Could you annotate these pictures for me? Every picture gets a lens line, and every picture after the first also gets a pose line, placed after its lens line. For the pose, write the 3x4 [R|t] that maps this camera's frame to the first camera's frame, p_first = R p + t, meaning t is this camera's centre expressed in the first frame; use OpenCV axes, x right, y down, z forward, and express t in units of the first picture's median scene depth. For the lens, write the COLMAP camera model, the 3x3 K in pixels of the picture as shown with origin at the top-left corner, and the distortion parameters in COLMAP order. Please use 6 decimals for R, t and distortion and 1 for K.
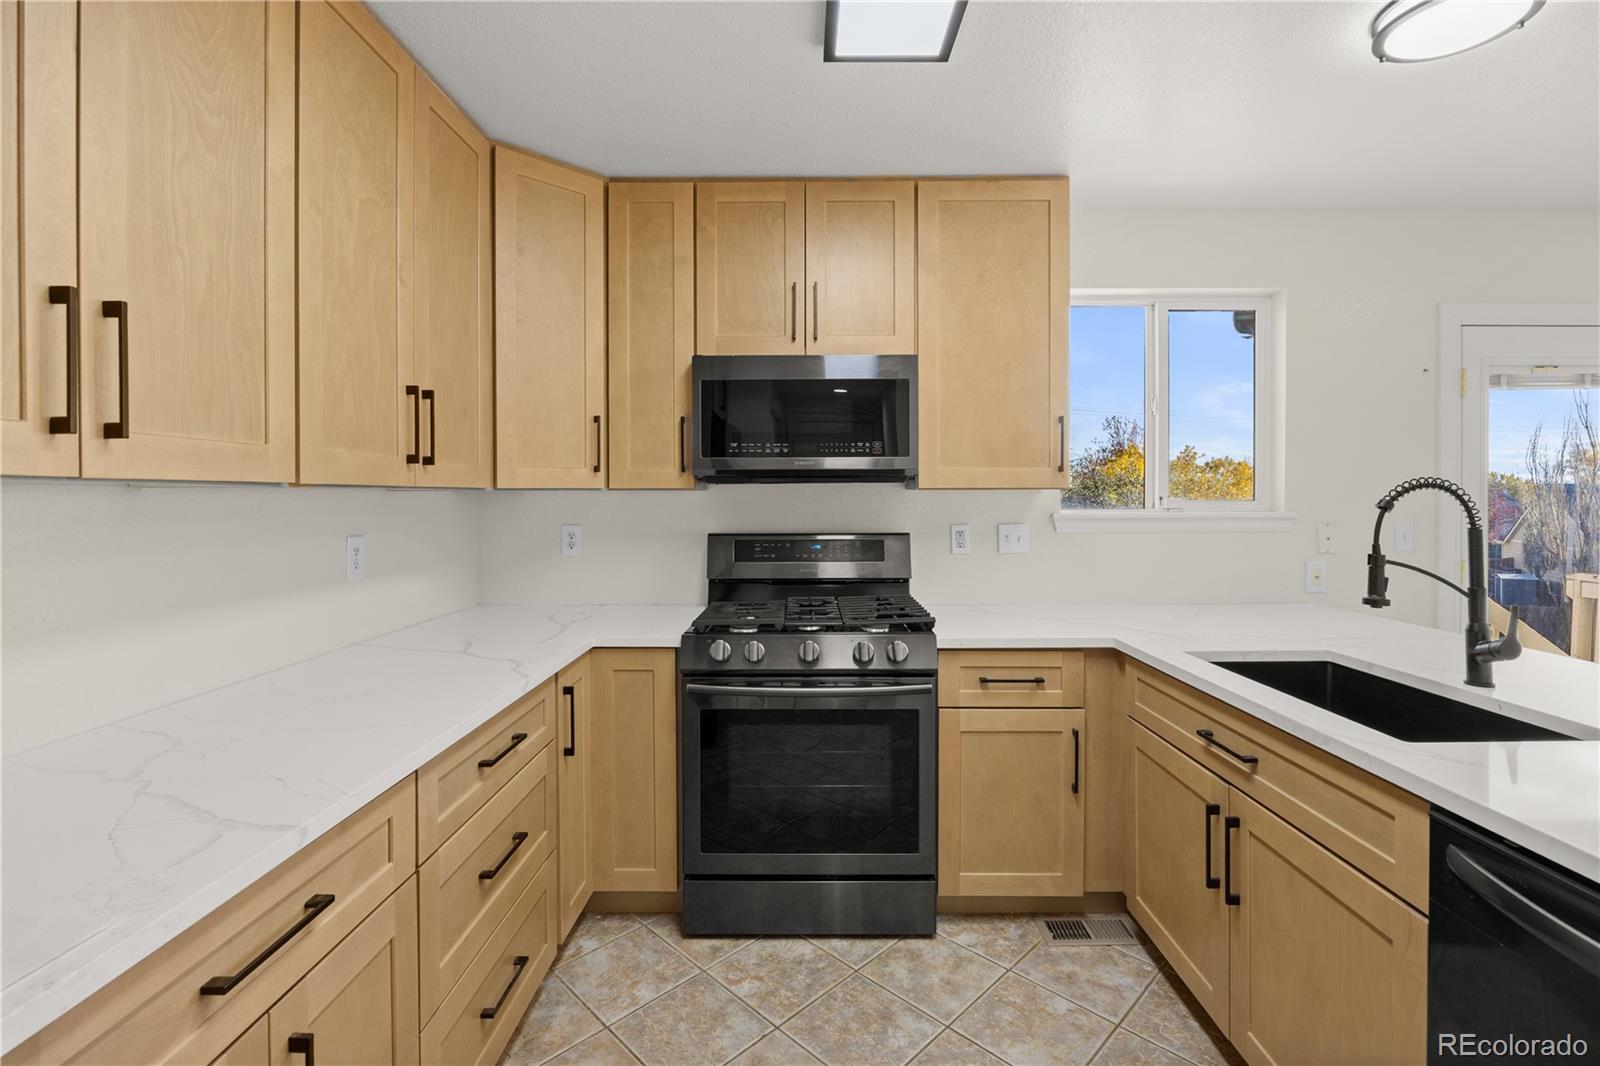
lens RADIAL K [[713.9, 0, 798.0], [0, 713.9, 493.7], [0, 0, 1]] dist [-0.010081, -0.000073]
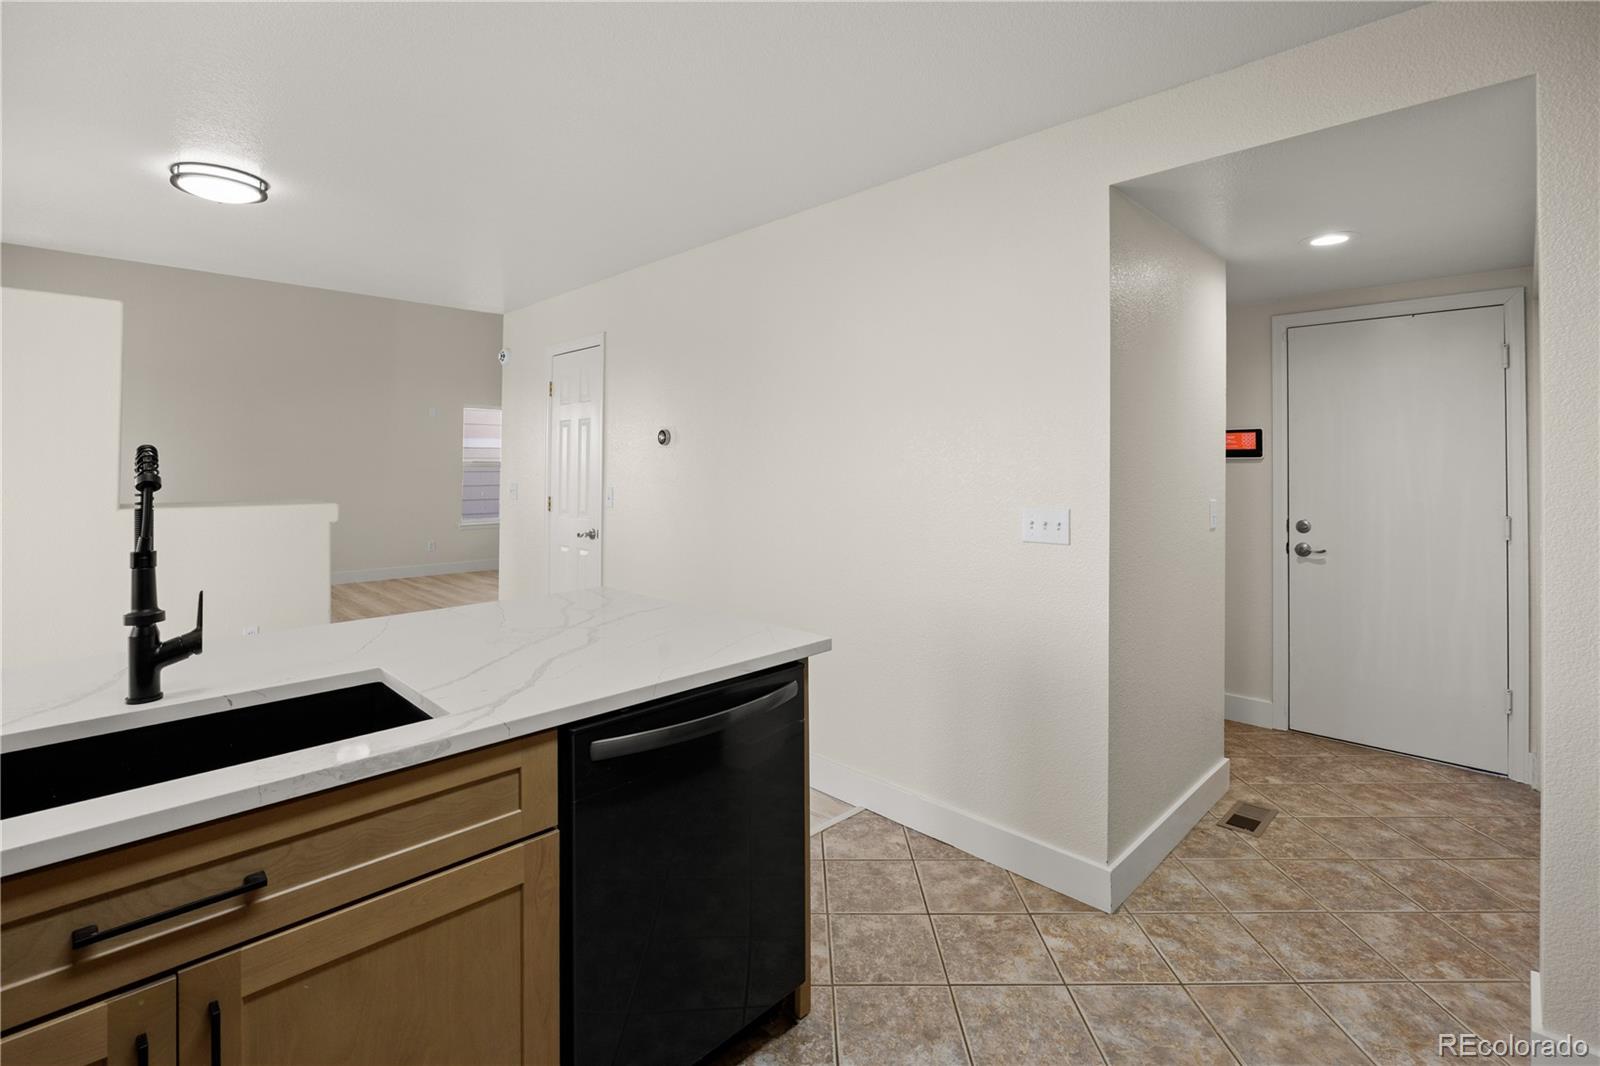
lens RADIAL K [[713.9, 0, 829.6], [0, 713.9, 460.1], [0, 0, 1]] dist [-0.010081, -0.000073]
pose [[-0.737010, 0.005975, 0.675856, -0.157206], [0.000435, 0.999965, -0.008366, -0.001016], [-0.675882, -0.005872, -0.736986, 0.970364]]
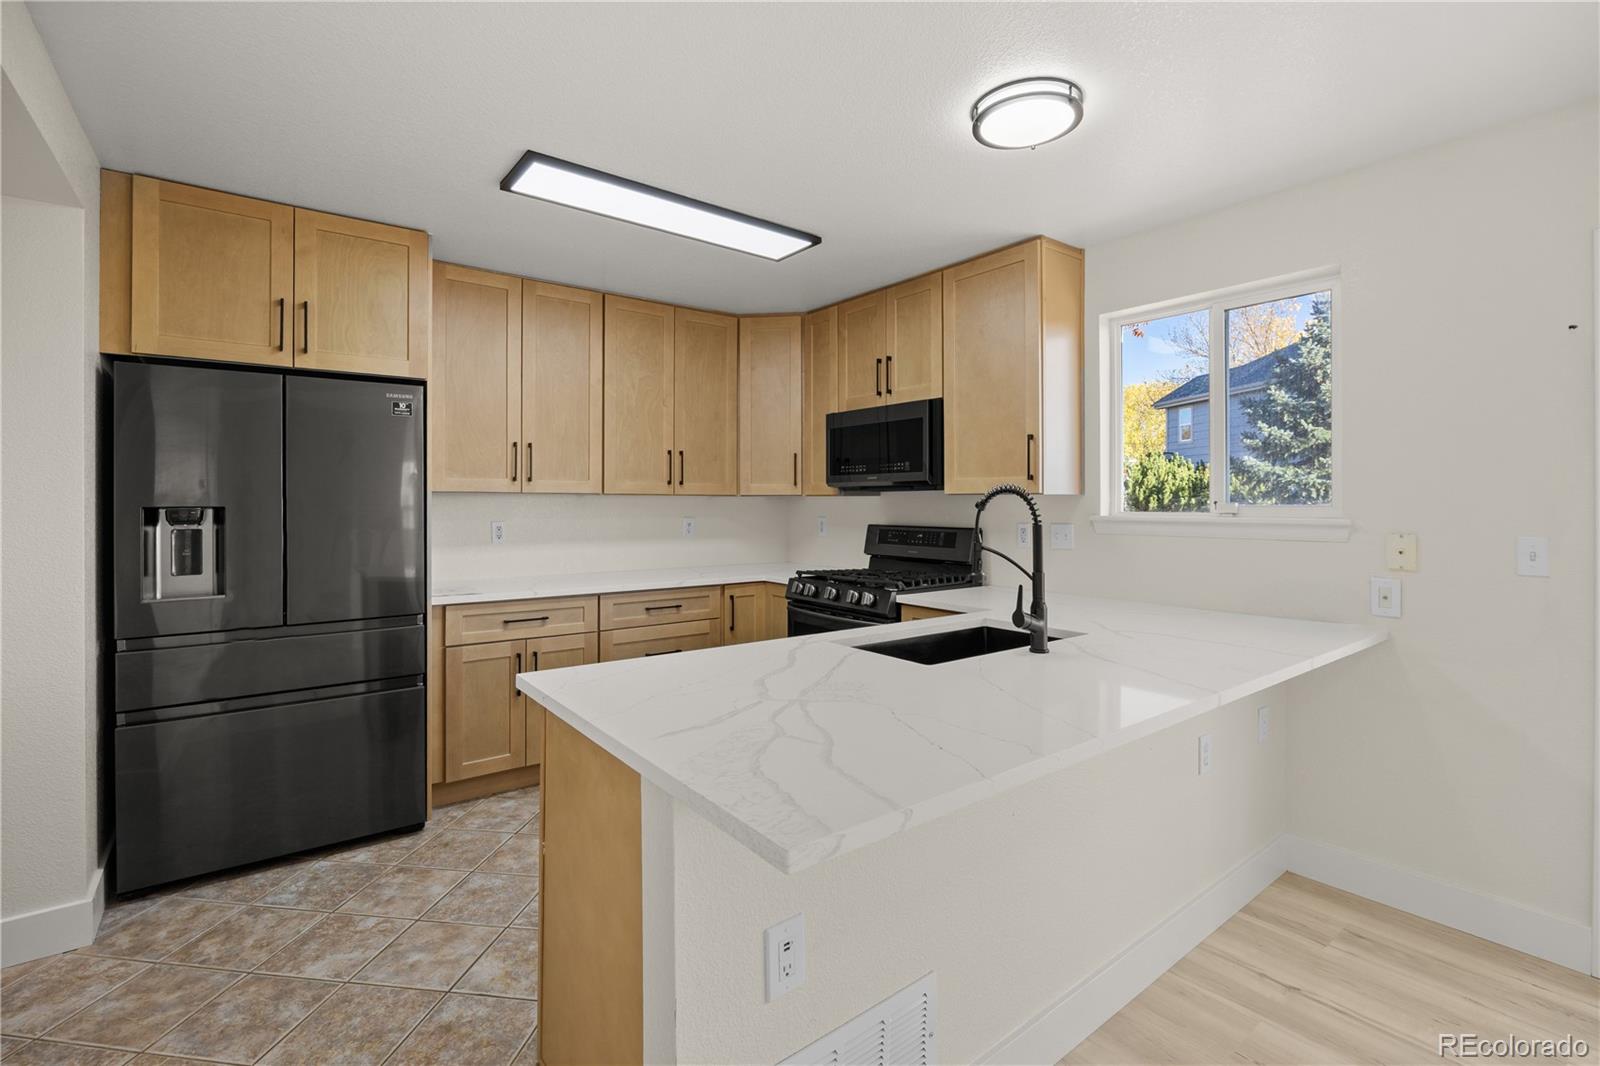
lens RADIAL K [[713.9, 0, 815.4], [0, 713.9, 497.0], [0, 0, 1]] dist [-0.010081, -0.000073]
pose [[0.630216, -0.001846, -0.776418, 1.547498], [-0.002830, 0.999985, -0.004674, 0.007296], [0.776415, 0.005143, 0.630201, -0.080097]]
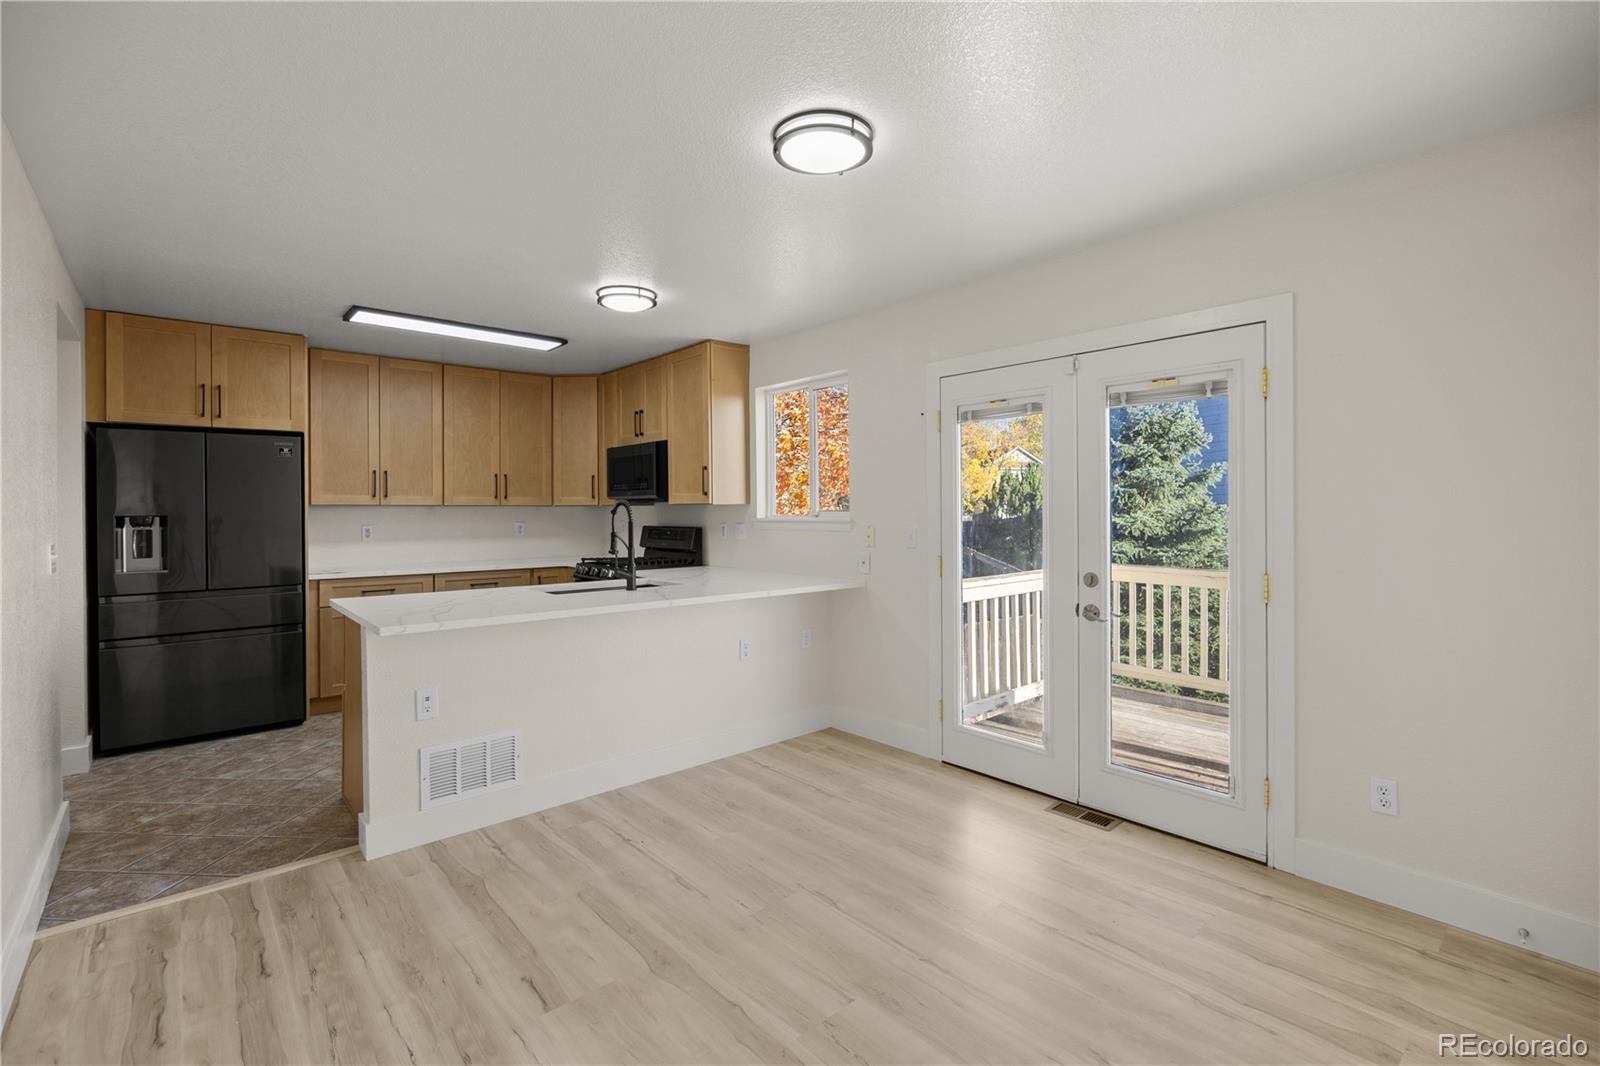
lens RADIAL K [[713.9, 0, 819.8], [0, 713.9, 506.0], [0, 0, 1]] dist [-0.010081, -0.000073]
pose [[0.679672, -0.005314, -0.733497, 2.827290], [0.004200, 0.999986, -0.003354, 0.008496], [0.733504, -0.000801, 0.679684, -0.111848]]
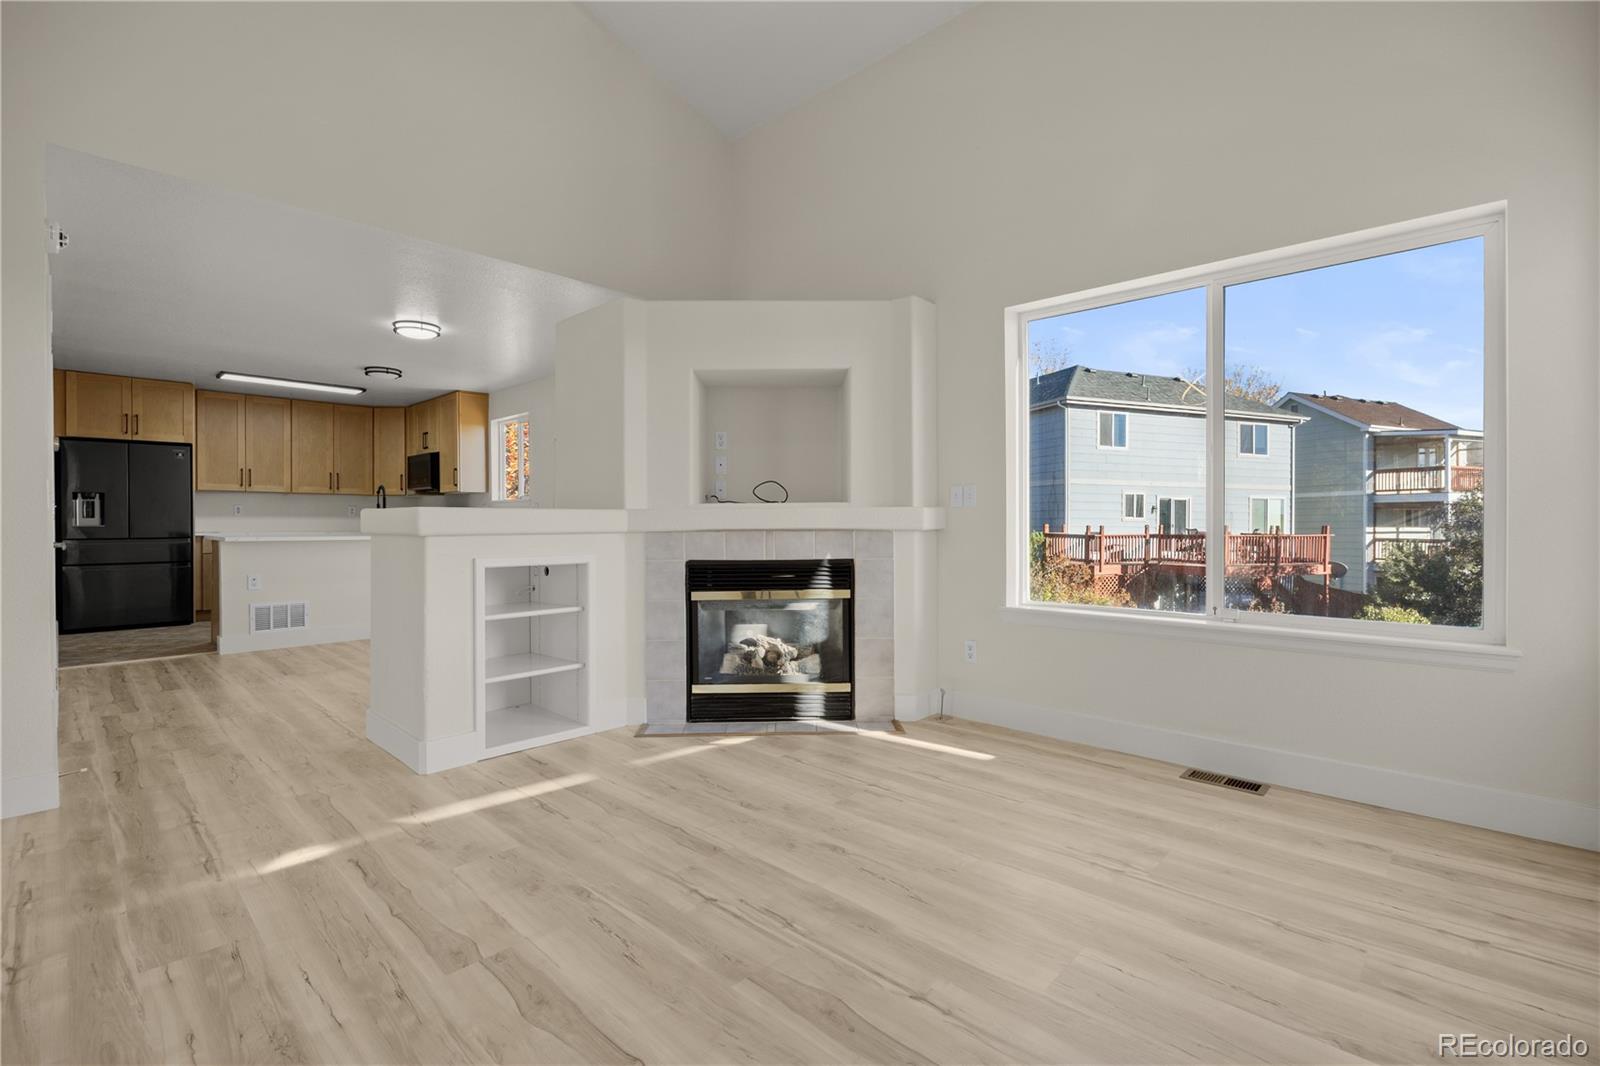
lens RADIAL K [[713.9, 0, 814.5], [0, 713.9, 523.4], [0, 0, 1]] dist [-0.010081, -0.000073]
pose [[0.737633, 0.004181, -0.675188, 5.145582], [-0.002708, 0.999991, 0.003234, 0.166227], [0.675196, -0.000557, 0.737638, -0.331423]]
